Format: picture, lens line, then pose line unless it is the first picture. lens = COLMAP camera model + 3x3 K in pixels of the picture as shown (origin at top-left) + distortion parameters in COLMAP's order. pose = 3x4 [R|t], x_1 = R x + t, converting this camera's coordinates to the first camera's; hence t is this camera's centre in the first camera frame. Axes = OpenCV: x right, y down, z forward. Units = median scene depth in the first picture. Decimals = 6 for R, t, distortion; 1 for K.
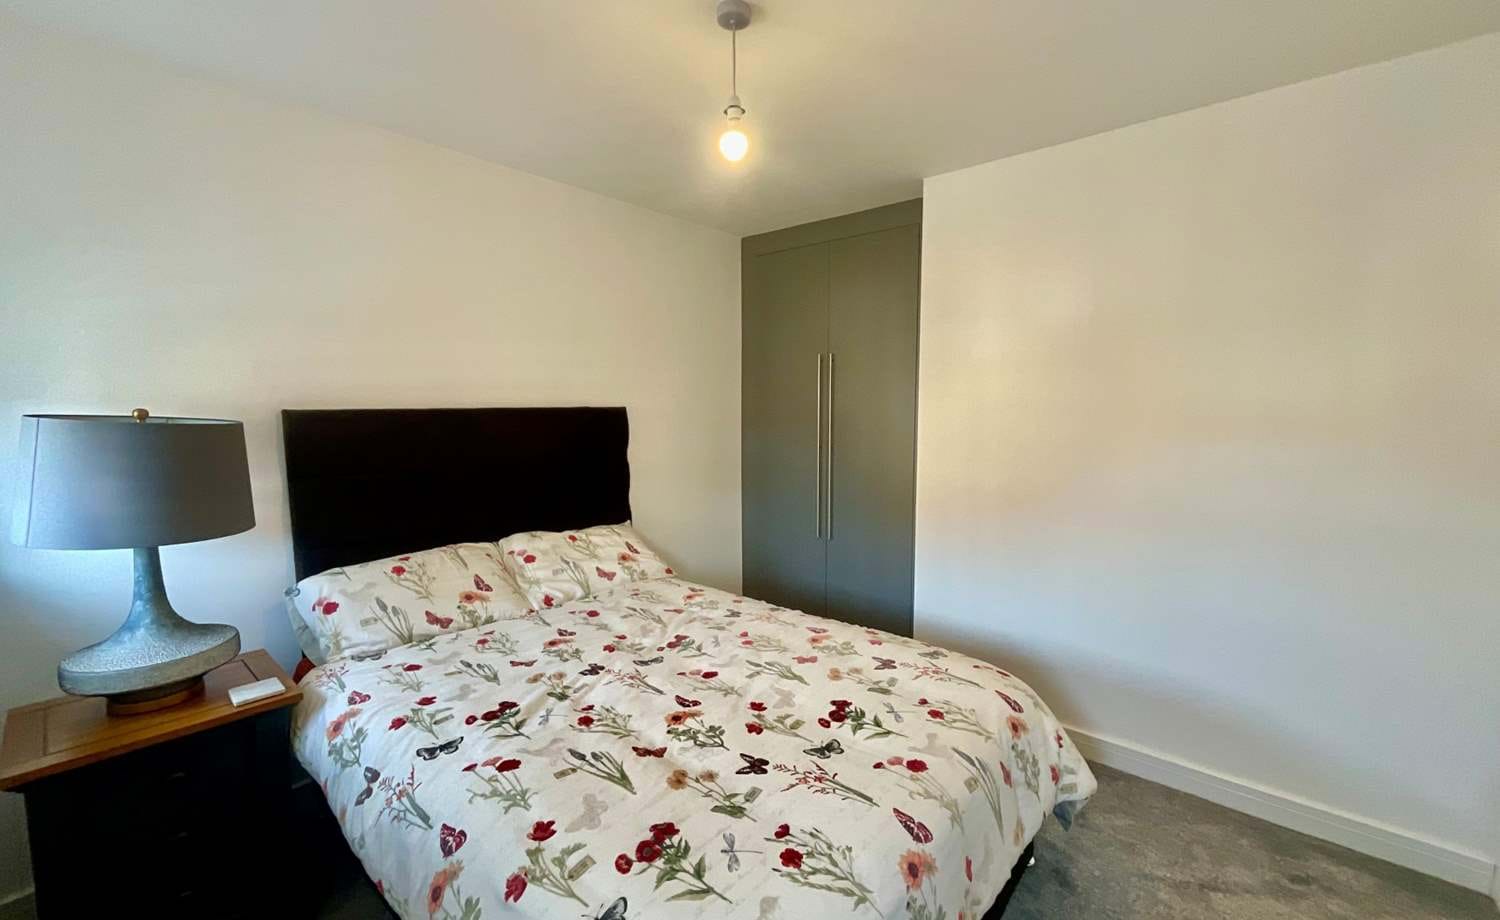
lens RADIAL K [[615.9, 0, 745.5], [0, 615.9, 462.8], [0, 0, 1]] dist [0.002352, 0.000528]
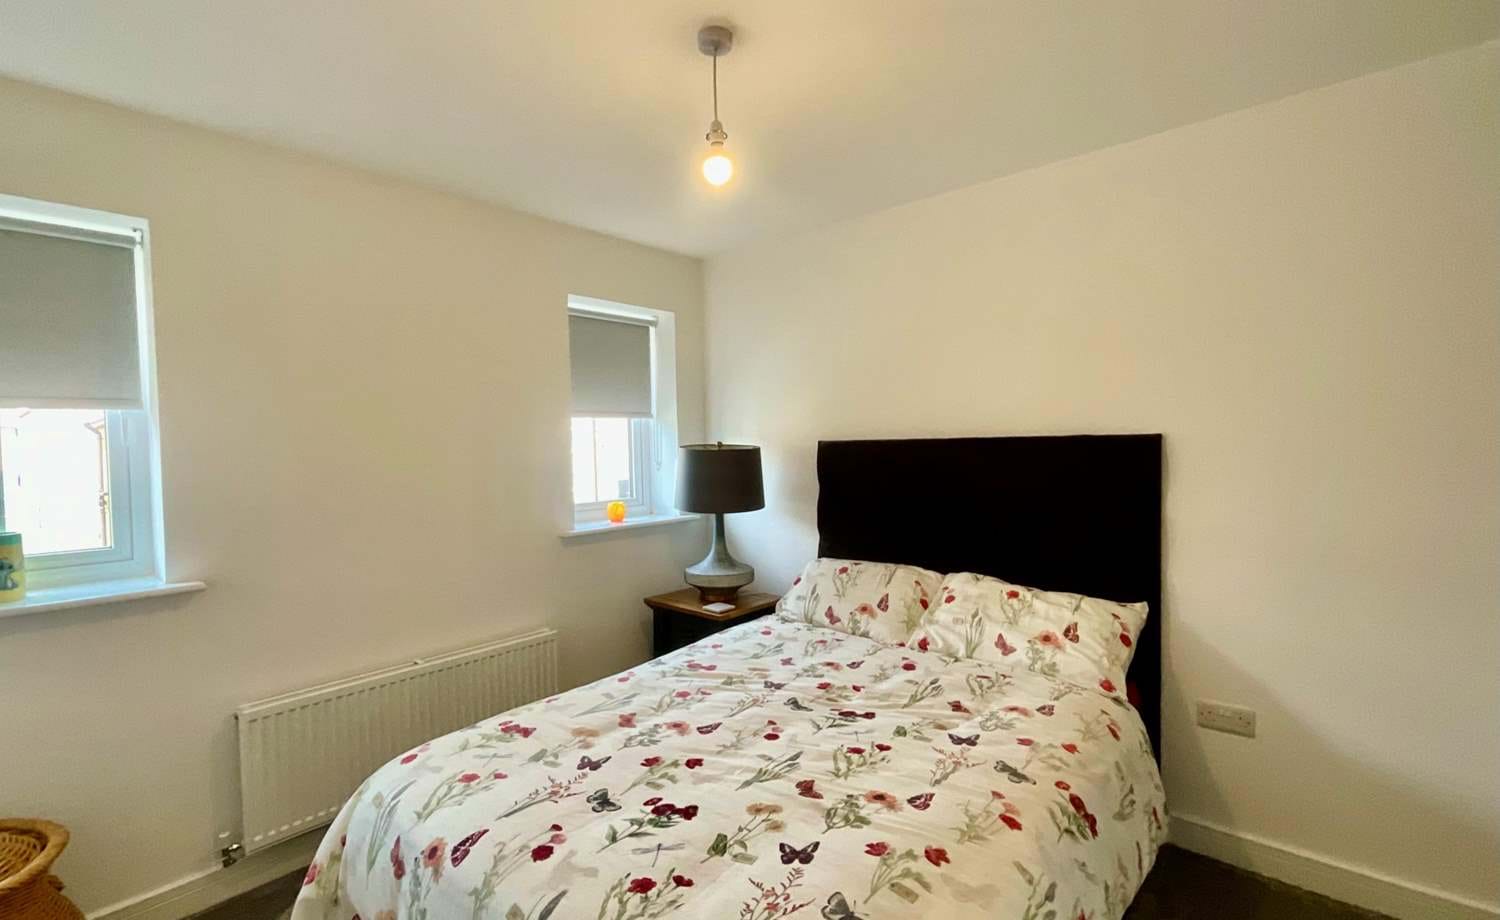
lens RADIAL K [[664.1, 0, 739.5], [0, 664.1, 463.3], [0, 0, 1]] dist [0.011539, 0.000352]
pose [[-0.023843, 0.034696, -0.999113, 0.920311], [-0.074019, 0.996593, 0.036375, -0.086993], [0.996972, 0.074821, -0.021194, 0.967234]]
